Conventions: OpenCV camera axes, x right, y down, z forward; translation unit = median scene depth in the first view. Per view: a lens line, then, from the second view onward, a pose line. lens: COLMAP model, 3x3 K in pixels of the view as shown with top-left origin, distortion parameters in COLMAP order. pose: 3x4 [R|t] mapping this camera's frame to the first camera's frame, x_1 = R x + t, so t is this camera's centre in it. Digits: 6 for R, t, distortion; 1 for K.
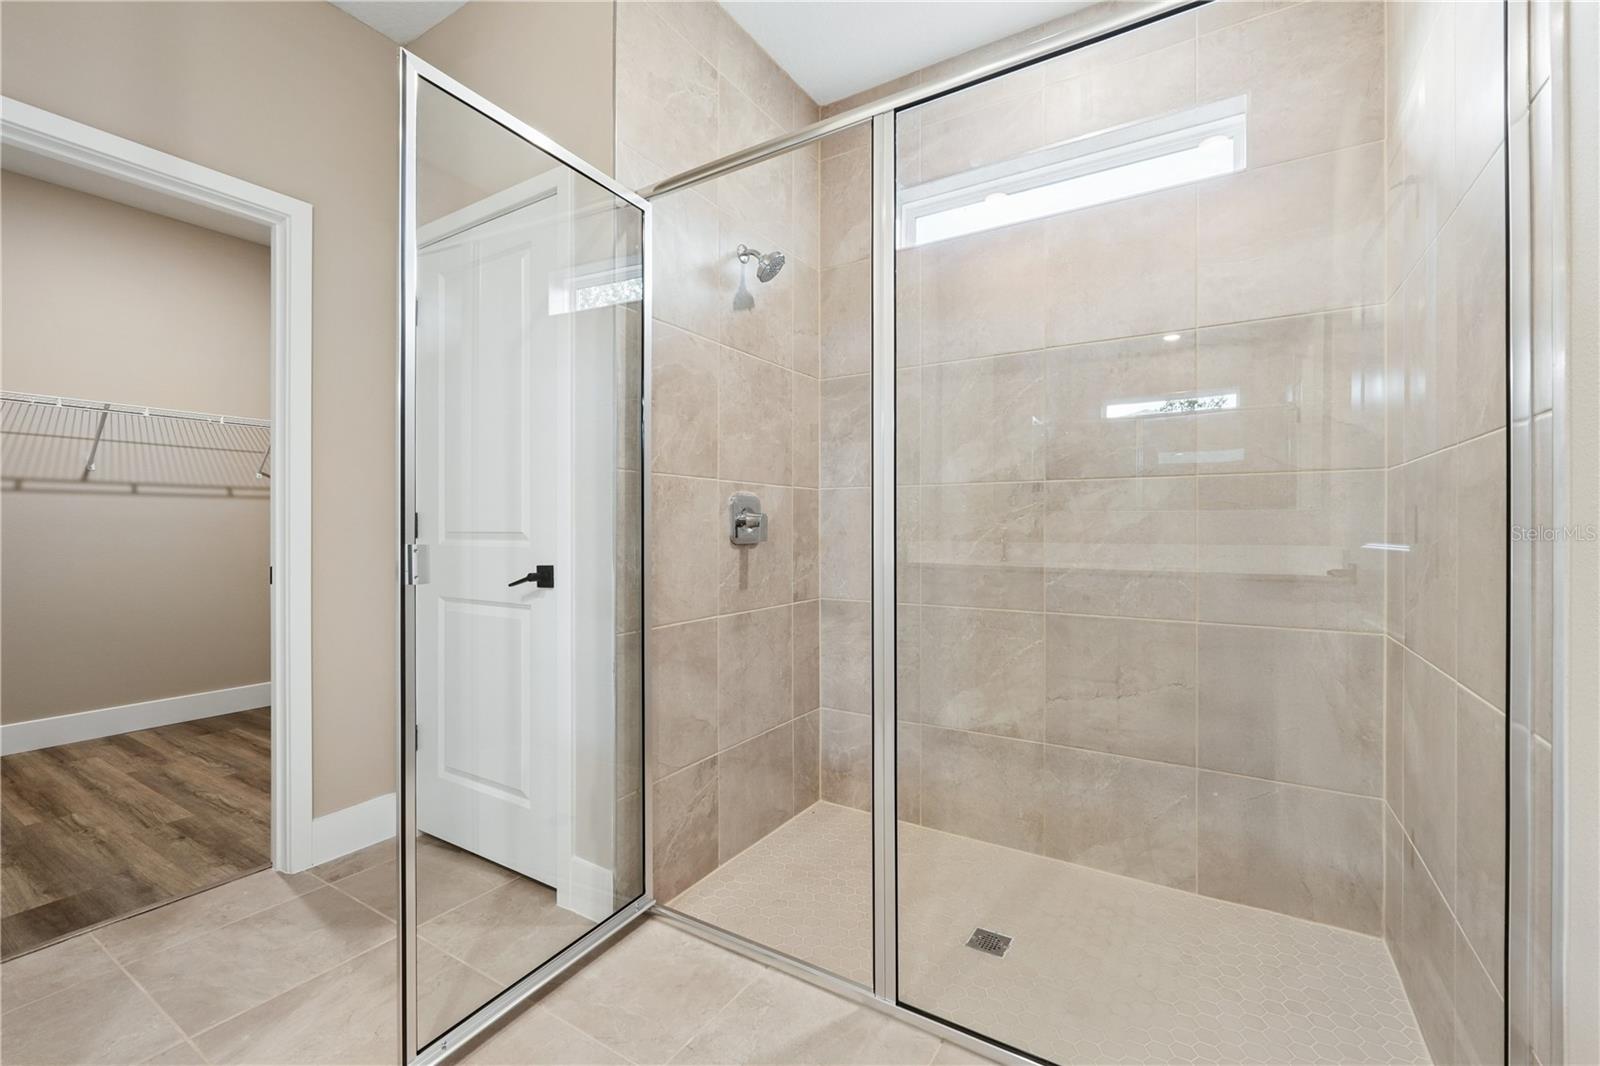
lens RADIAL K [[668.8, 0, 812.7], [0, 668.8, 526.9], [0, 0, 1]] dist [-0.001168, 0.000206]
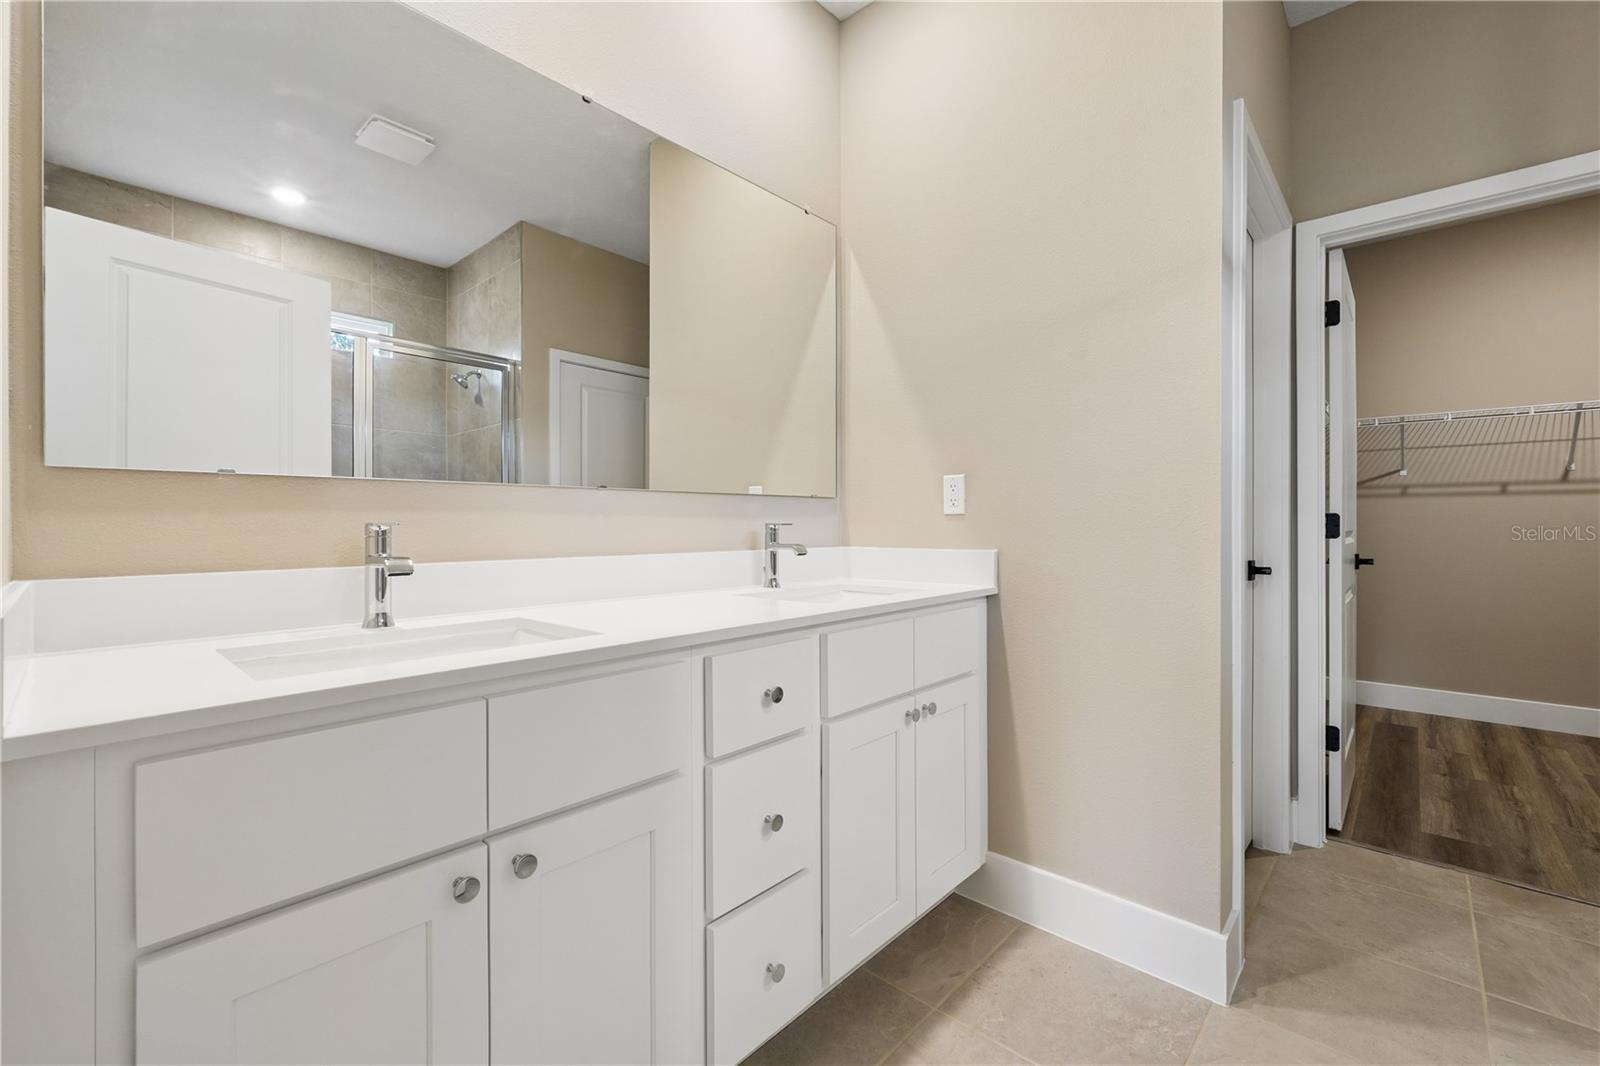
lens RADIAL K [[668.8, 0, 812.7], [0, 668.8, 526.9], [0, 0, 1]] dist [-0.001168, 0.000206]
pose [[-0.185899, -0.001106, -0.982568, 0.183781], [-0.001241, 0.999999, -0.000891, 0.005663], [0.982568, 0.001054, -0.185900, 0.069216]]
